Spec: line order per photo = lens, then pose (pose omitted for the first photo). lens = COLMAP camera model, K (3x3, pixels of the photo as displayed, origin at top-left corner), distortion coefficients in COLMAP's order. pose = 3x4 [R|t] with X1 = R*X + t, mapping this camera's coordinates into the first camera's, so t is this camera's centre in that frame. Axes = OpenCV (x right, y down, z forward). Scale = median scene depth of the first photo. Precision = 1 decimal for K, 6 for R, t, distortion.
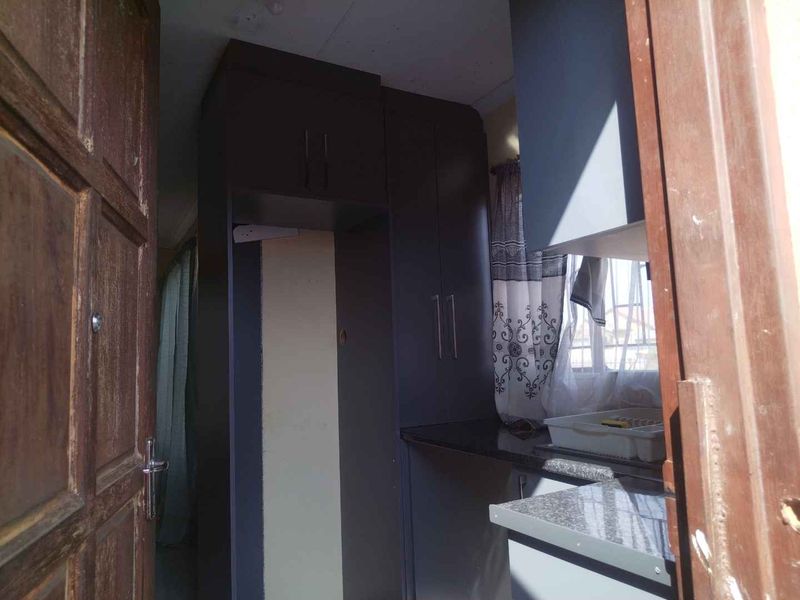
lens RADIAL K [[545.1, 0, 400.6], [0, 545.1, 300.3], [0, 0, 1]] dist [0.011506, -0.008089]
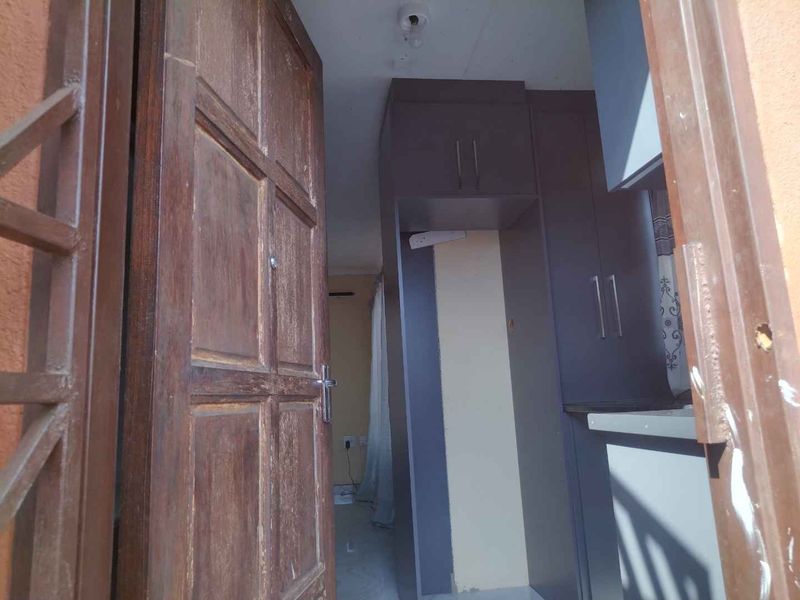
lens RADIAL K [[545.1, 0, 399.2], [0, 545.1, 300.8], [0, 0, 1]] dist [0.011506, -0.008089]
pose [[0.924460, -0.075439, -0.373741, 0.354283], [0.055723, 0.996438, -0.063297, 0.275987], [0.377184, 0.037690, 0.925371, -0.304488]]
